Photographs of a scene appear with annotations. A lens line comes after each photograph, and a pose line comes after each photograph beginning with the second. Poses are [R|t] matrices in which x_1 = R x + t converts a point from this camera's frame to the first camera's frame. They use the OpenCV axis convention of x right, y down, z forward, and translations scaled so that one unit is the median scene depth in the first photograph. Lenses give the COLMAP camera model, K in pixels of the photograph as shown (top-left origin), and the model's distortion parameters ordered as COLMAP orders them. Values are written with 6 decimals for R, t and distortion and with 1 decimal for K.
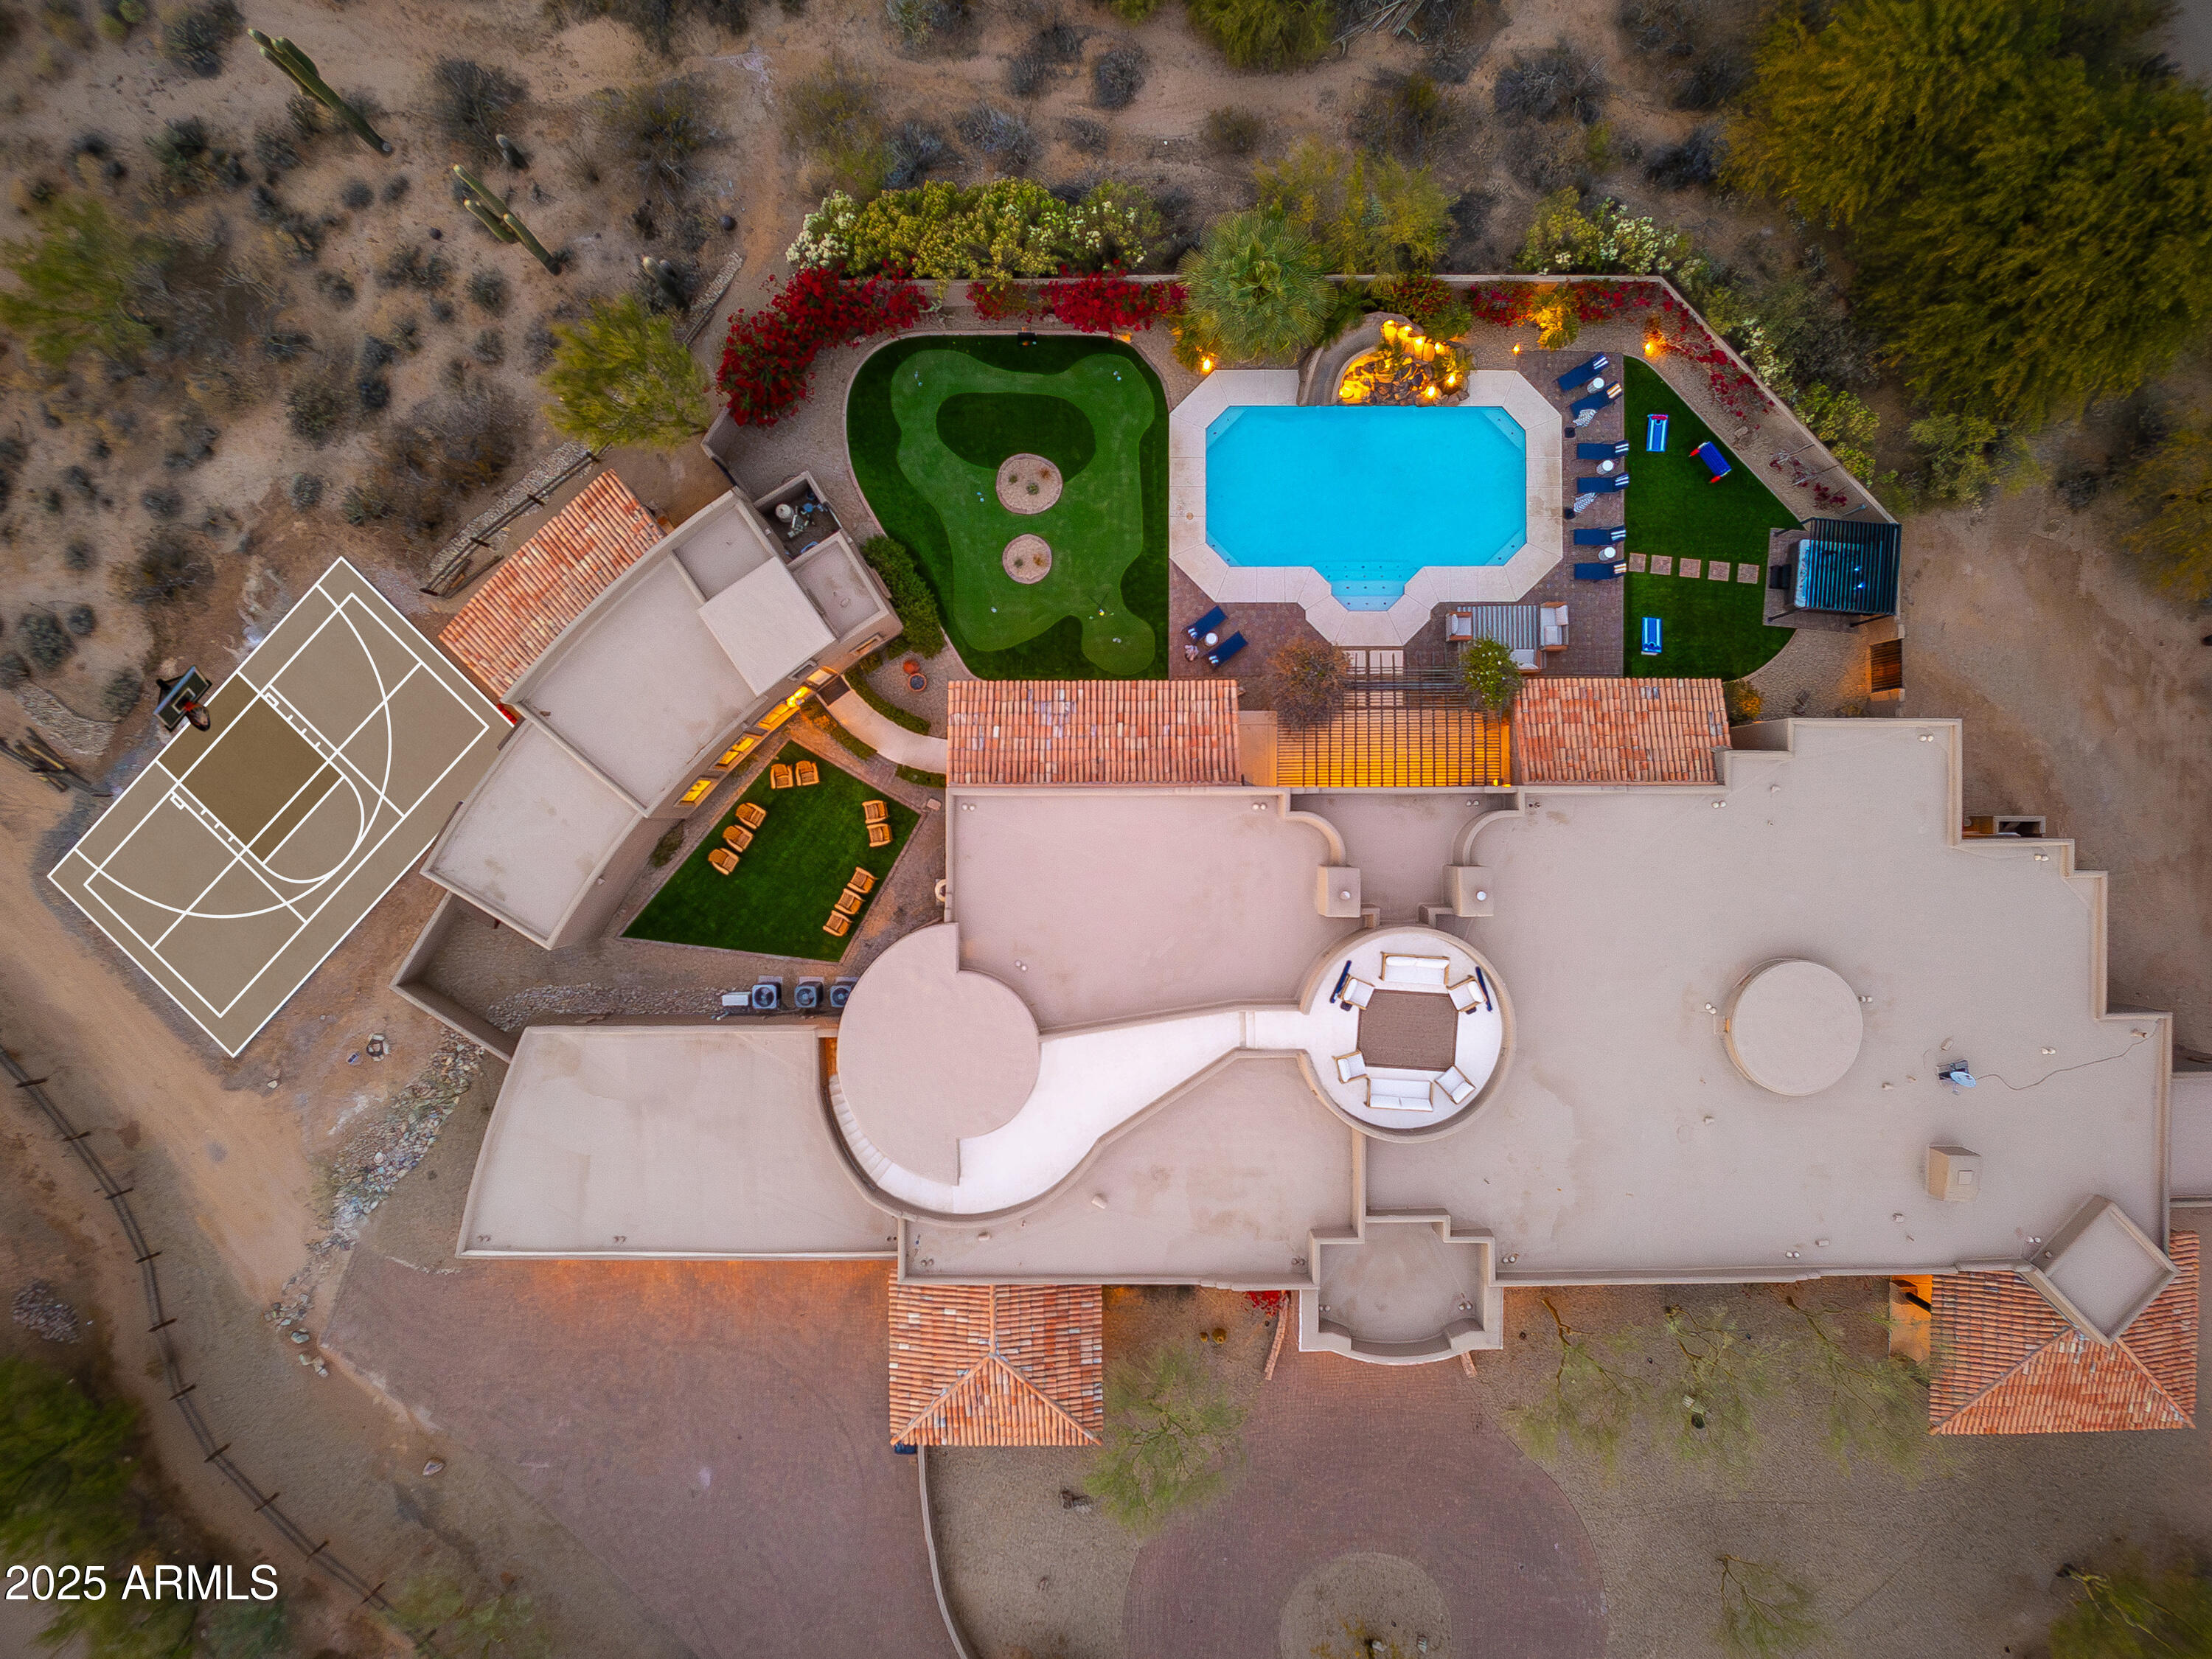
lens RADIAL K [[1257.8, 0, 1112.9], [0, 1257.8, 830.5], [0, 0, 1]] dist [-0.033647, 0.007710]
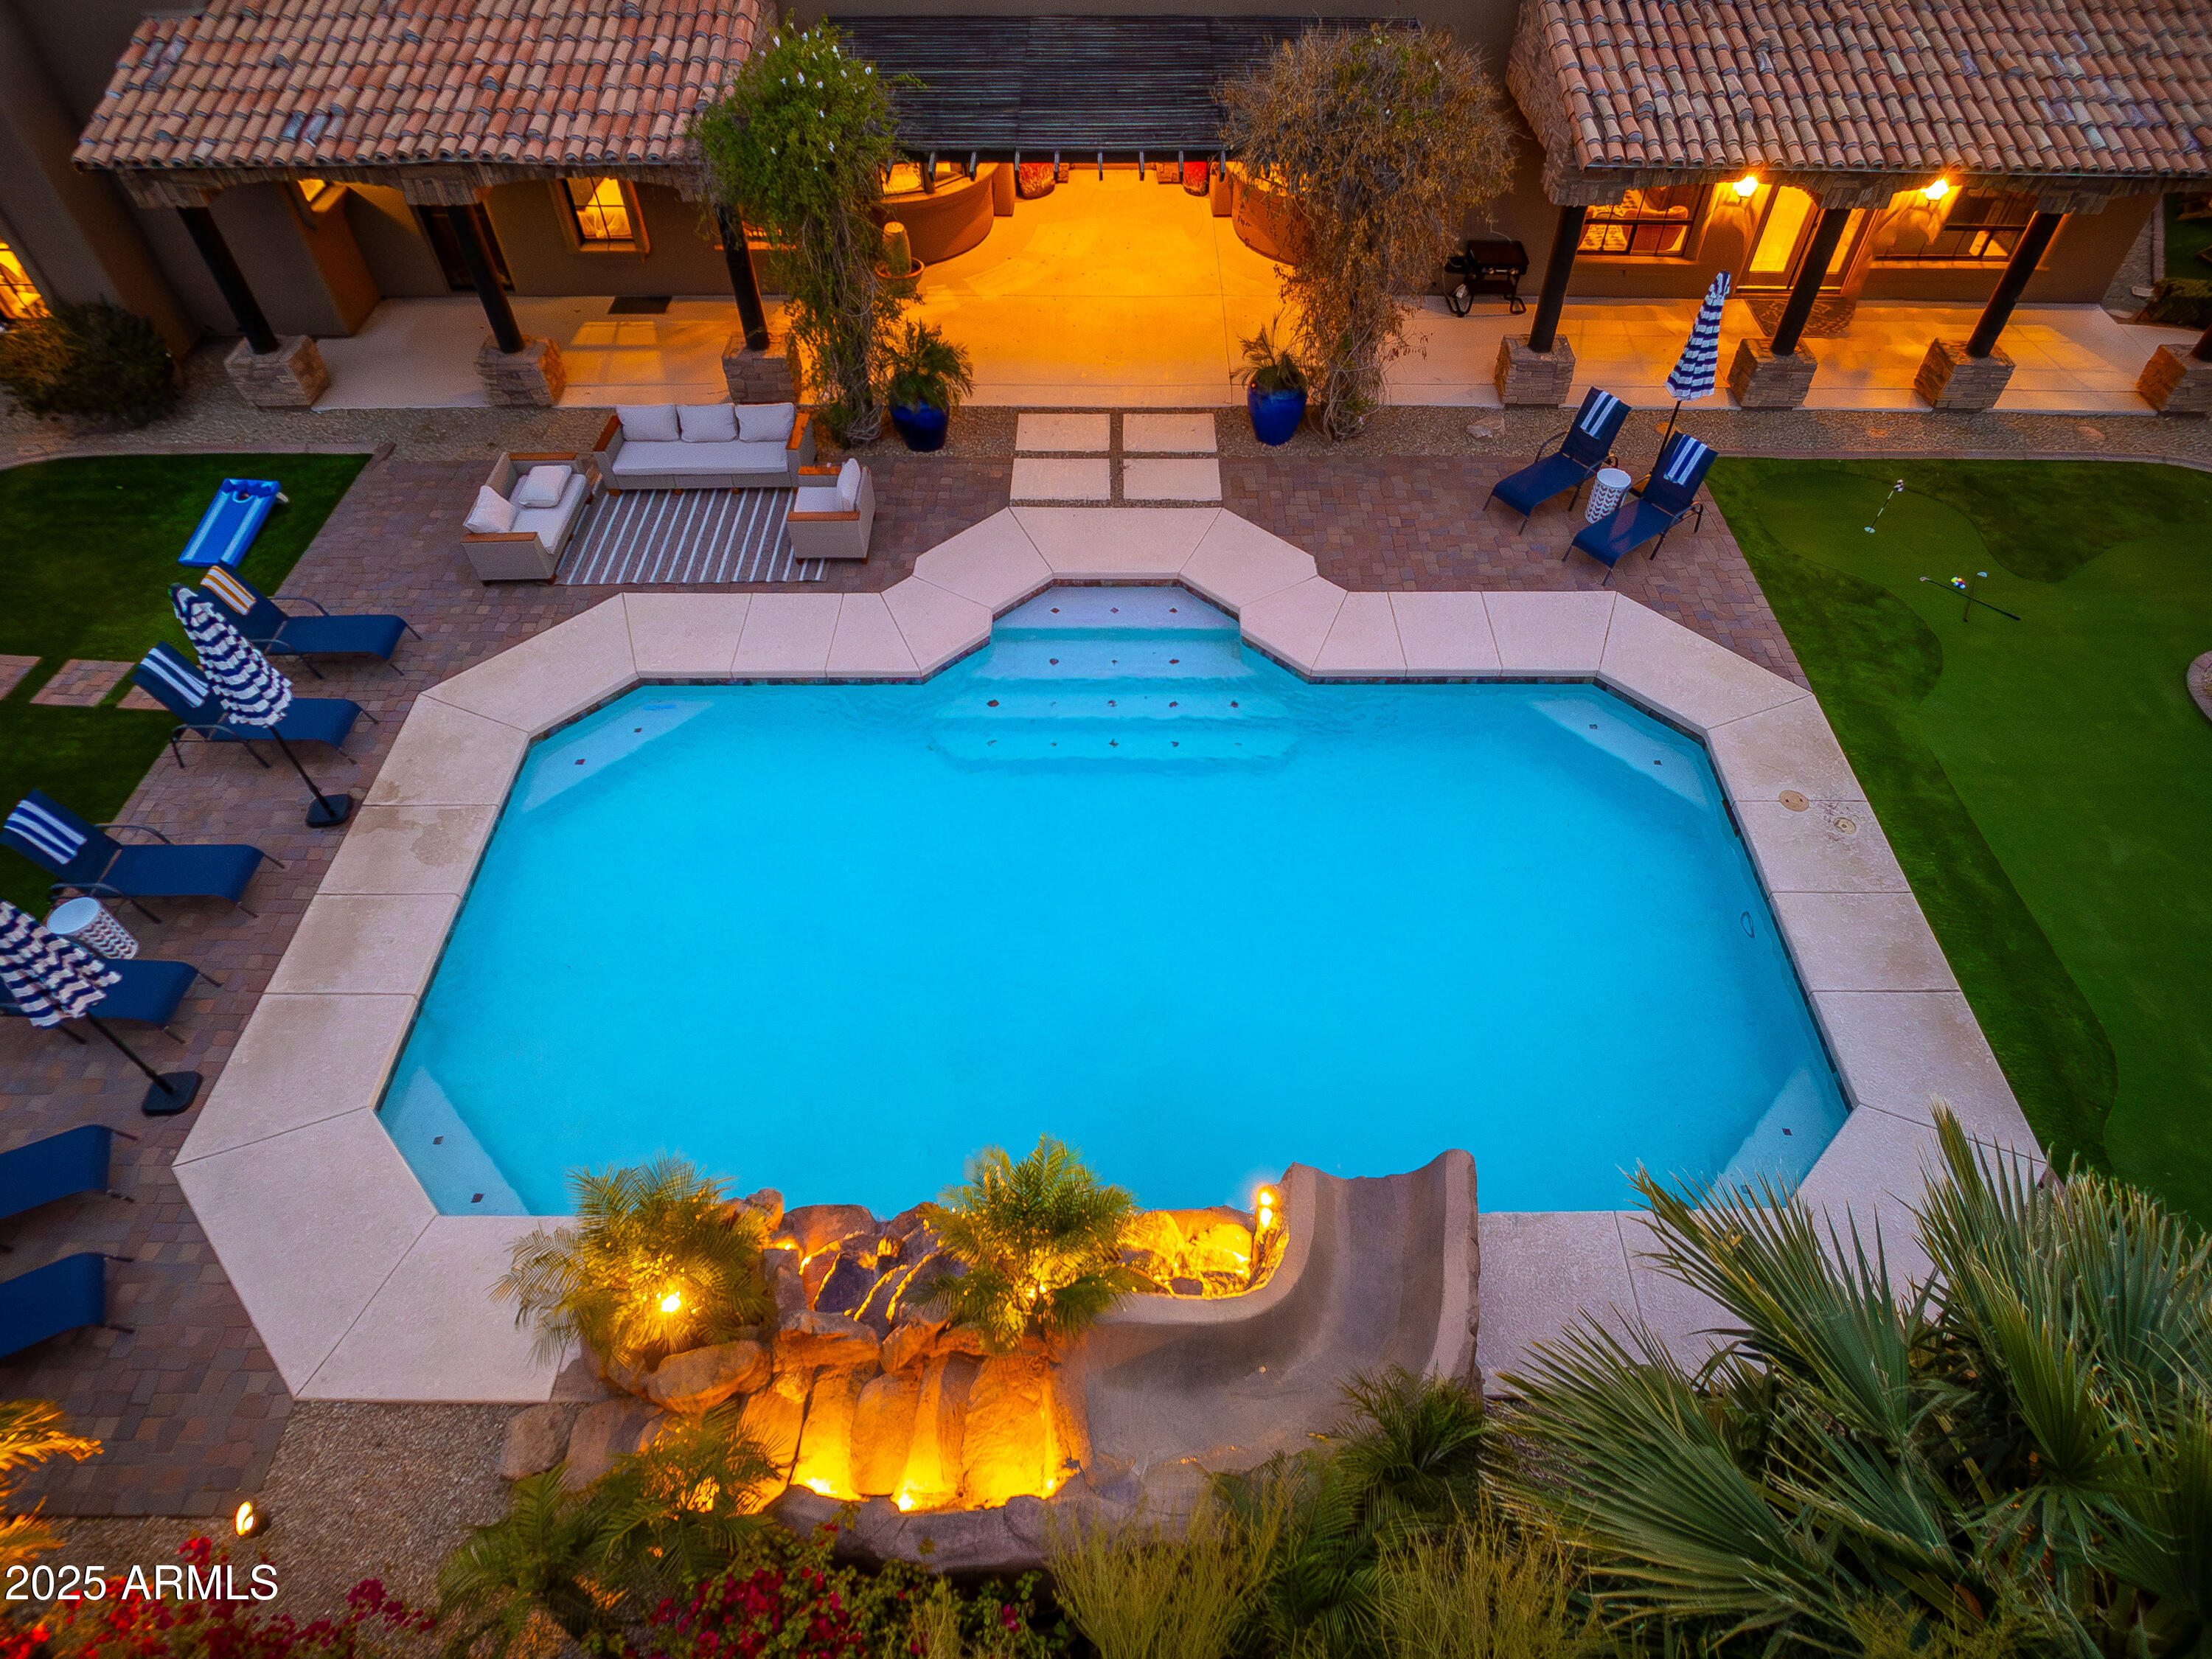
lens RADIAL K [[1257.8, 0, 1143.3], [0, 1257.8, 827.4], [0, 0, 1]] dist [-0.033647, 0.007710]
pose [[-0.999906, -0.000431, -0.013706, 0.201116], [-0.008524, -0.763416, 0.645851, -0.421947], [-0.010742, 0.645907, 0.763340, 0.804819]]
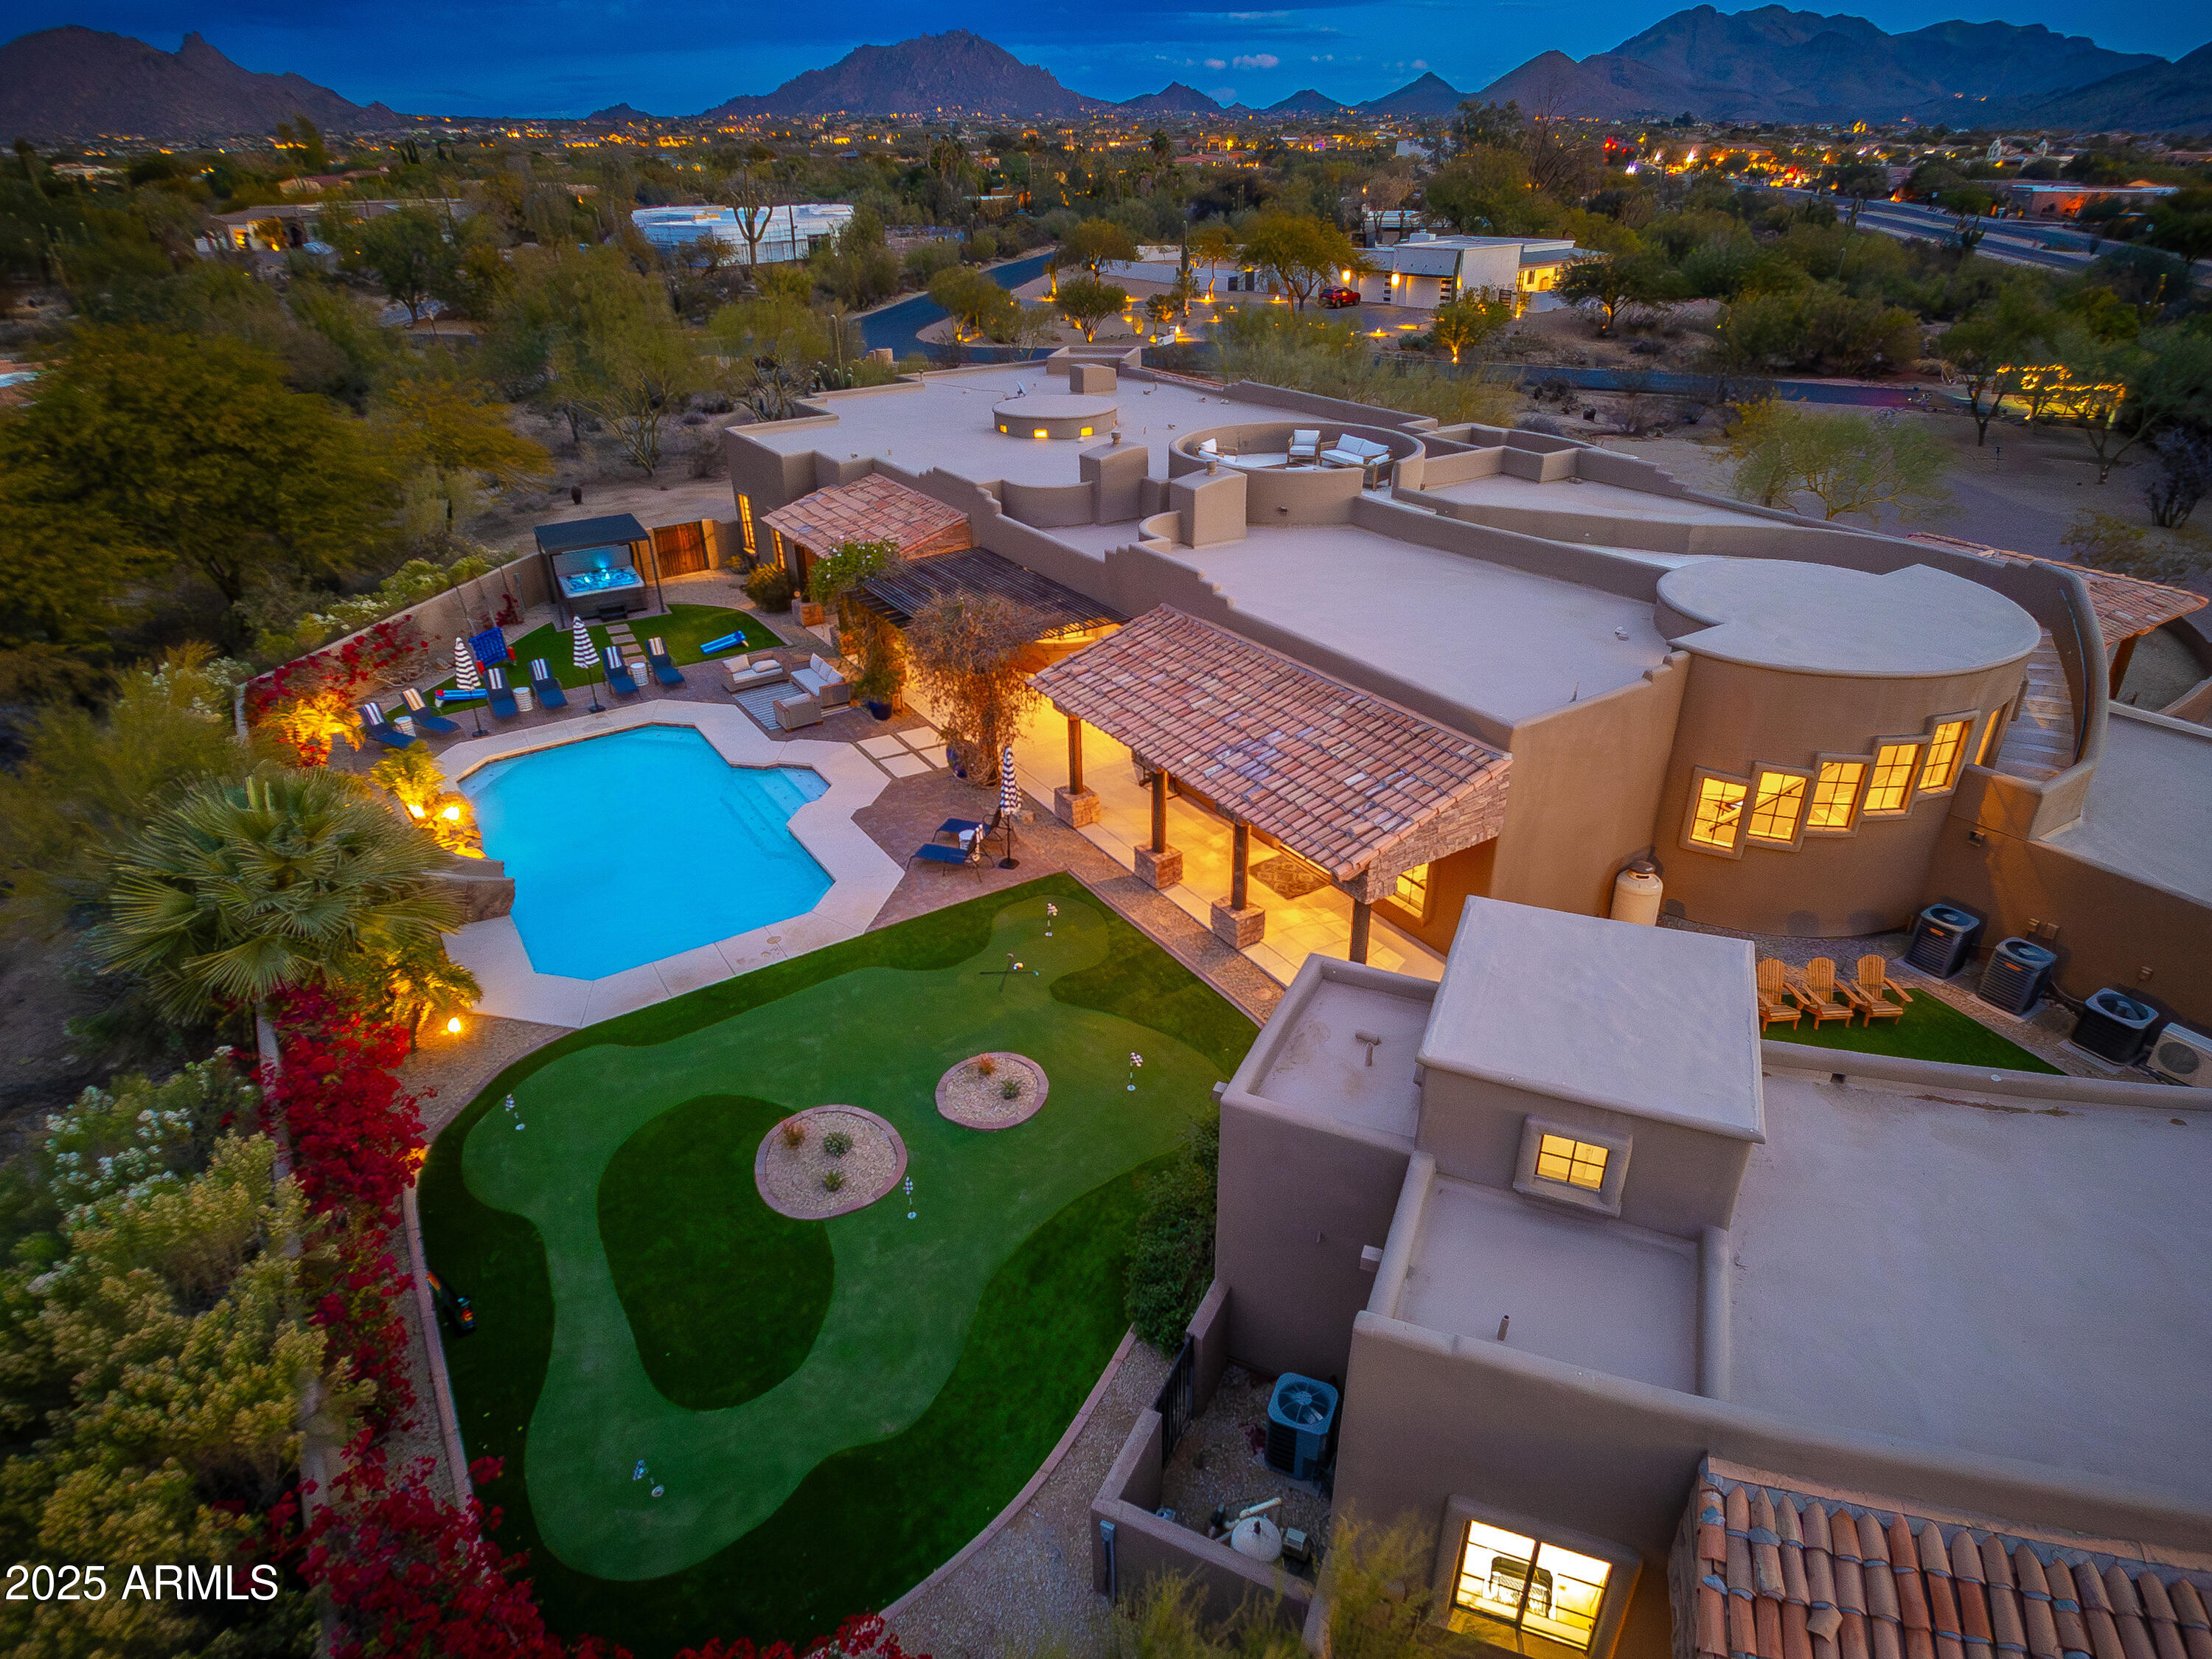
lens RADIAL K [[1257.8, 0, 1115.5], [0, 1257.8, 845.6], [0, 0, 1]] dist [-0.033647, 0.007710]
pose [[-0.540535, -0.400368, 0.739951, -0.384009], [0.841054, -0.279322, 0.463257, -0.361202], [0.021212, 0.872746, 0.487714, 0.714142]]
